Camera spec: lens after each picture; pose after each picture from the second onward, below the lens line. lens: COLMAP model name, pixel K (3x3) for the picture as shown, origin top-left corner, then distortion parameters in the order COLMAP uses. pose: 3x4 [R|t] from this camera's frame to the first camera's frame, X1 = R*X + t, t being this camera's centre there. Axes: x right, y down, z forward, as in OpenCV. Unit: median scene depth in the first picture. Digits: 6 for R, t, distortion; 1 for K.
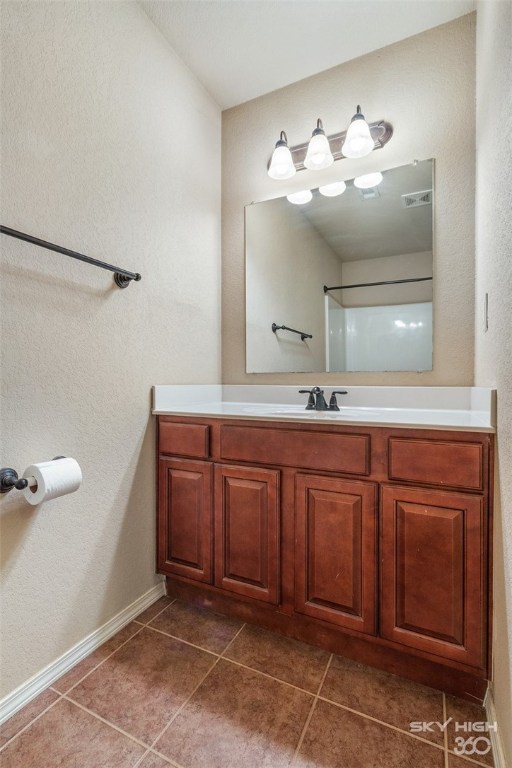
lens RADIAL K [[351.2, 0, 251.9], [0, 351.2, 380.7], [0, 0, 1]] dist [0.007874, -0.003408]
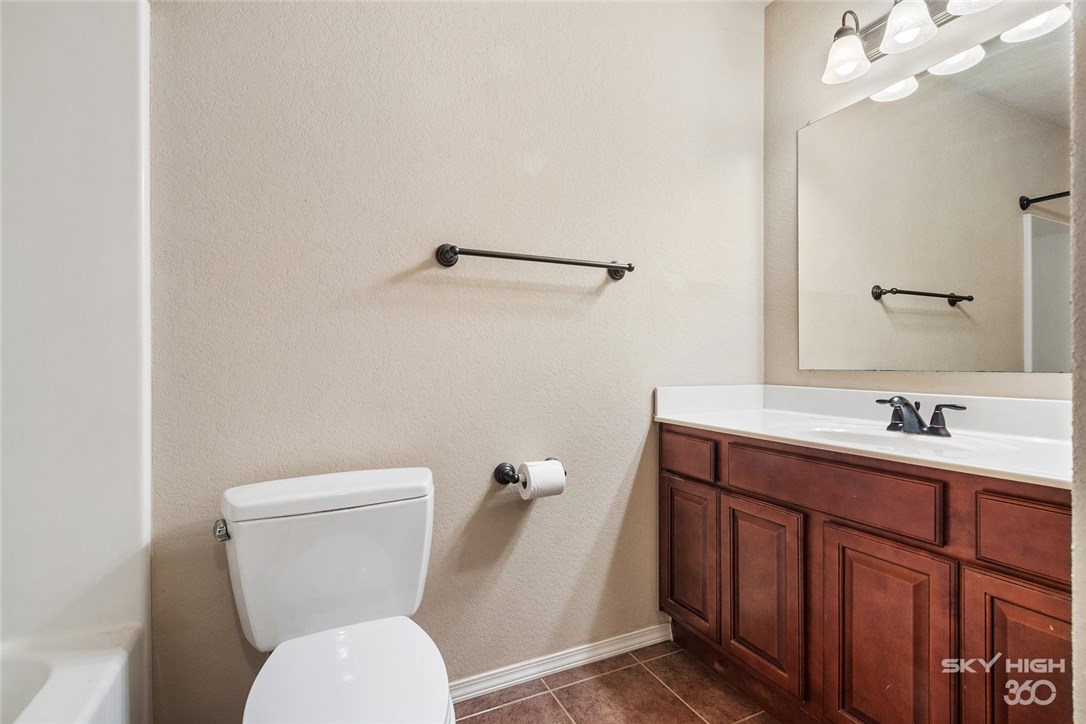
lens RADIAL K [[496.6, 0, 538.9], [0, 496.6, 356.7], [0, 0, 1]] dist [0.007874, -0.003408]
pose [[0.785945, -0.007081, -0.618256, 0.268546], [0.000817, 0.999945, -0.010414, -0.053743], [0.618296, 0.007680, 0.785907, -0.134093]]
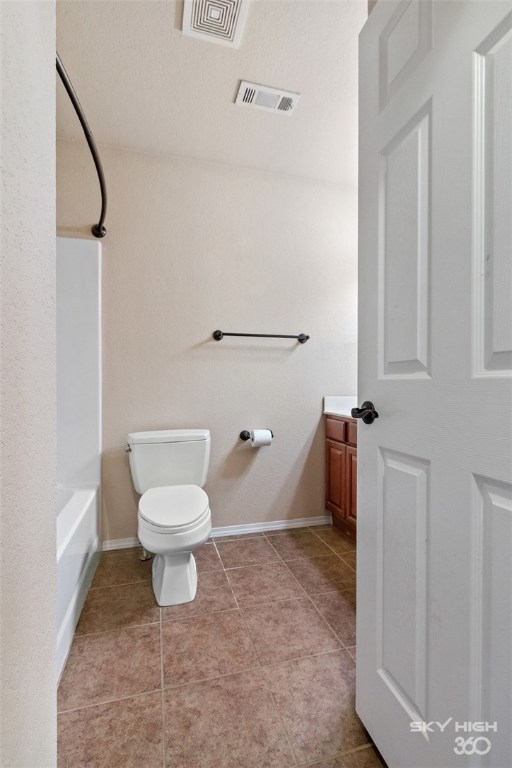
lens RADIAL K [[351.2, 0, 255.0], [0, 351.2, 380.5], [0, 0, 1]] dist [0.007874, -0.003408]
pose [[0.670096, -0.013104, -0.742159, 0.835243], [-0.000958, 0.999828, -0.018519, -0.035568], [0.742274, 0.013120, 0.669968, -0.419207]]
